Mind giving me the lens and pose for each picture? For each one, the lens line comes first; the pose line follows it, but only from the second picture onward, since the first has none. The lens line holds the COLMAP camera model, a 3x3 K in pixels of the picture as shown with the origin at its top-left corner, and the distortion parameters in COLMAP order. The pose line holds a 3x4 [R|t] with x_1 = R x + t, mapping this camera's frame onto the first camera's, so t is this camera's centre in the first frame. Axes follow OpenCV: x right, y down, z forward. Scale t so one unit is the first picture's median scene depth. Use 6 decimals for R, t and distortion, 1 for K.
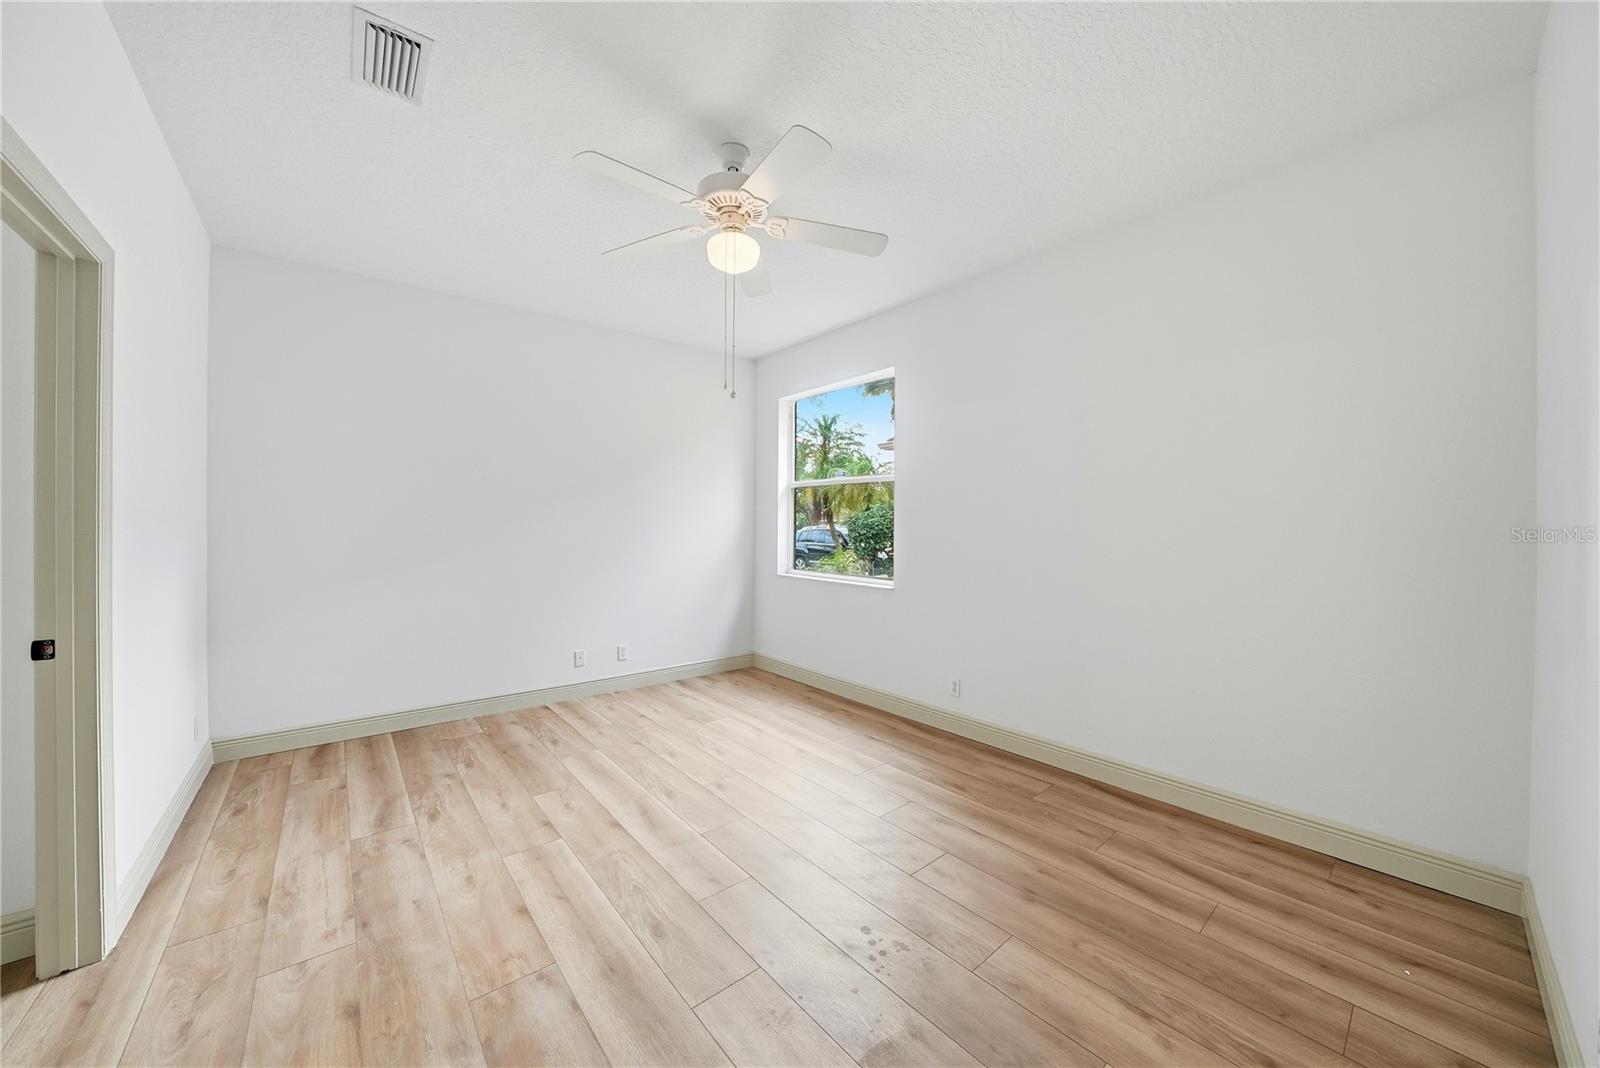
lens RADIAL K [[567.3, 0, 797.6], [0, 567.3, 516.2], [0, 0, 1]] dist [-0.026302, -0.000076]
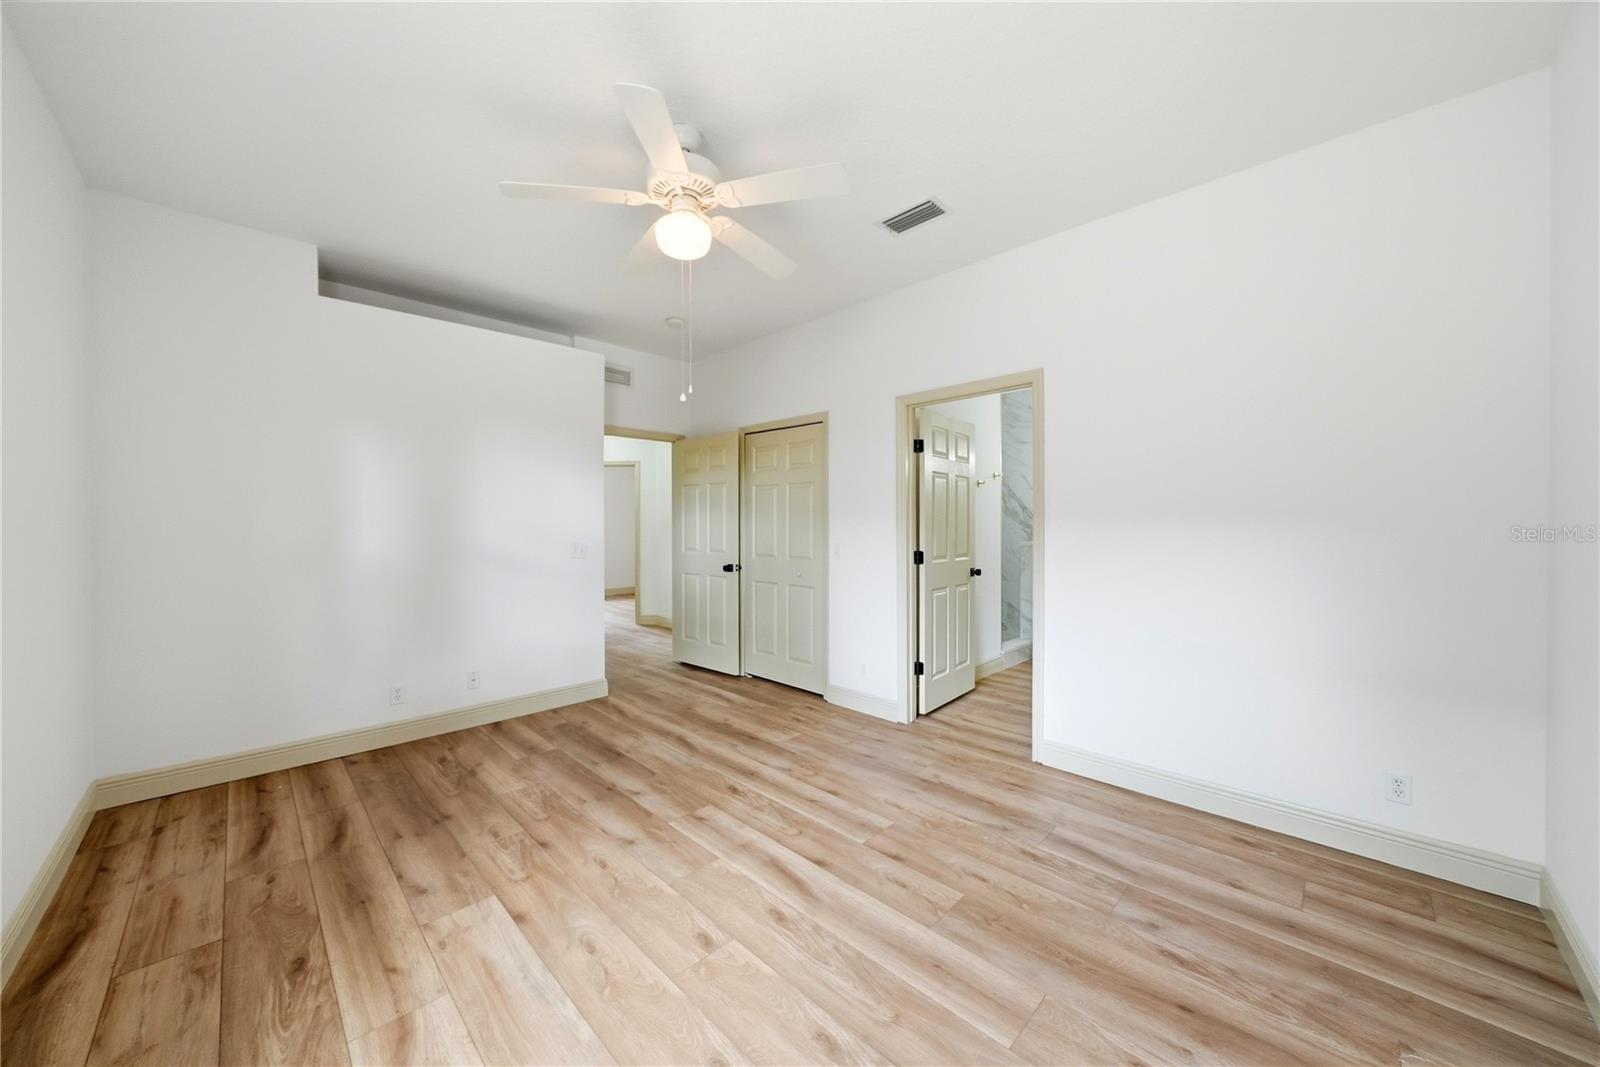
lens RADIAL K [[567.3, 0, 797.6], [0, 567.3, 515.7], [0, 0, 1]] dist [-0.026302, -0.000076]
pose [[-0.995920, -0.004573, -0.090124, -0.216233], [-0.001775, 0.999515, -0.031093, 0.034737], [0.090223, -0.030806, -0.995445, 1.960218]]
